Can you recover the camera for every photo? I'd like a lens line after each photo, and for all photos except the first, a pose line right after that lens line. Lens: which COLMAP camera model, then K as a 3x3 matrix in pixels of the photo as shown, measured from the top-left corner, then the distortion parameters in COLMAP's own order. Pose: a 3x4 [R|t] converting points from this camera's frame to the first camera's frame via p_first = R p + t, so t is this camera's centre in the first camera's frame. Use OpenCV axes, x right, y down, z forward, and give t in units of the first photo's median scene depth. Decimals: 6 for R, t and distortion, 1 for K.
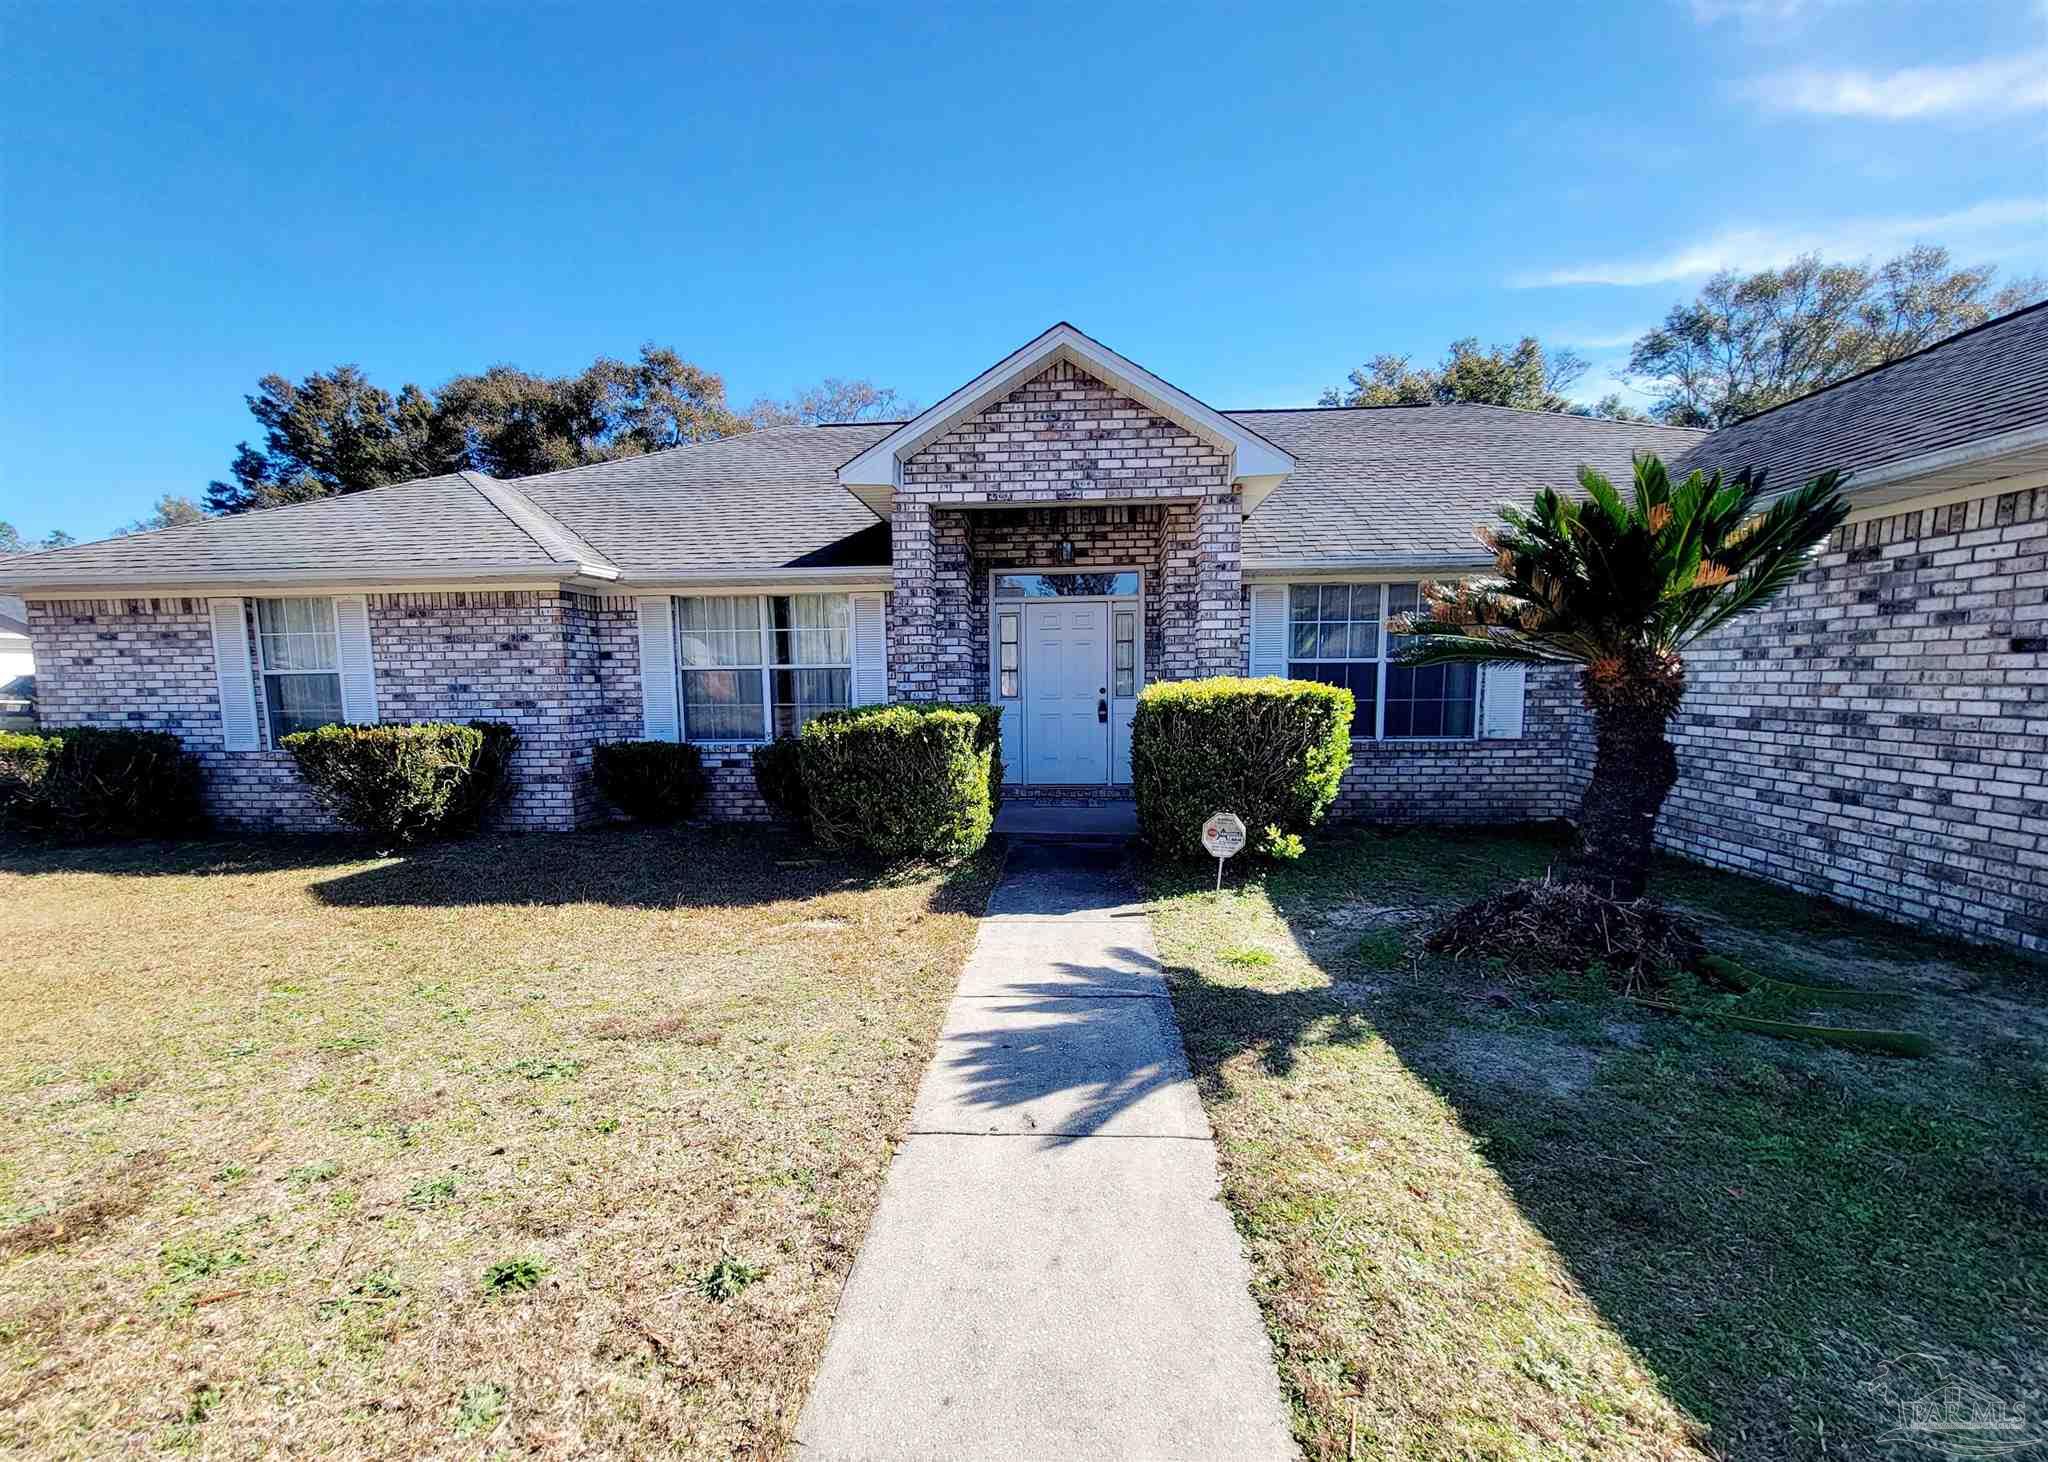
lens RADIAL K [[805.1, 0, 996.1], [0, 805.1, 764.6], [0, 0, 1]] dist [-0.001041, 0.000640]
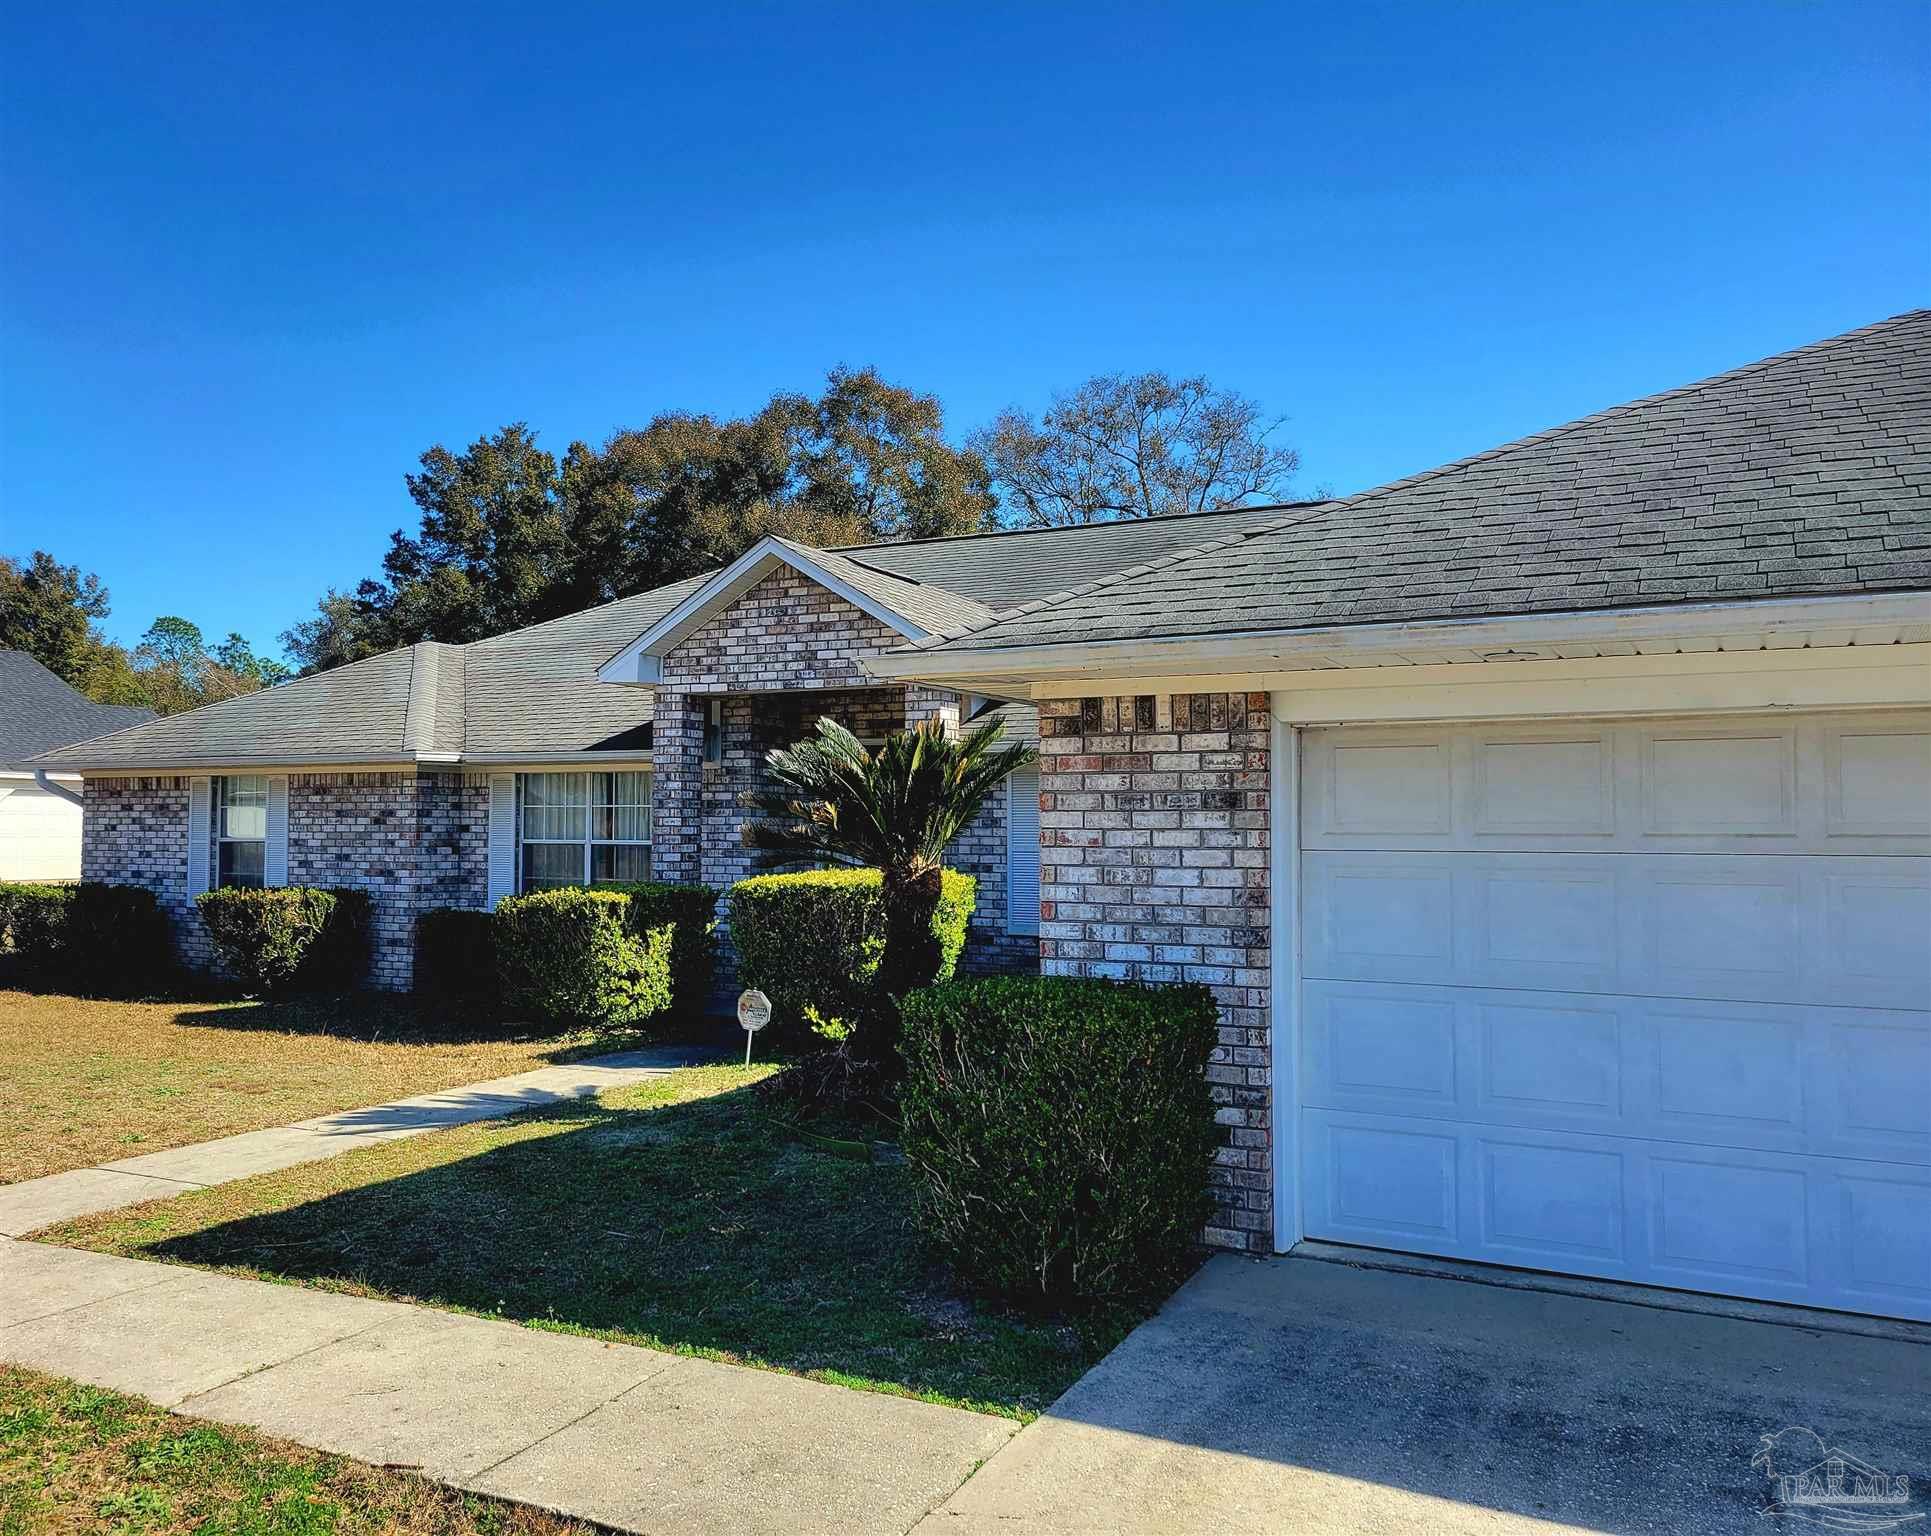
lens RADIAL K [[1410.1, 0, 913.4], [0, 1410.1, 776.9], [0, 0, 1]] dist [0.040818, -0.002615]
pose [[0.918656, 0.000449, -0.395057, 0.832653], [-0.055962, 0.990064, -0.129006, 0.004511], [0.391074, 0.140620, 0.909553, -0.494475]]
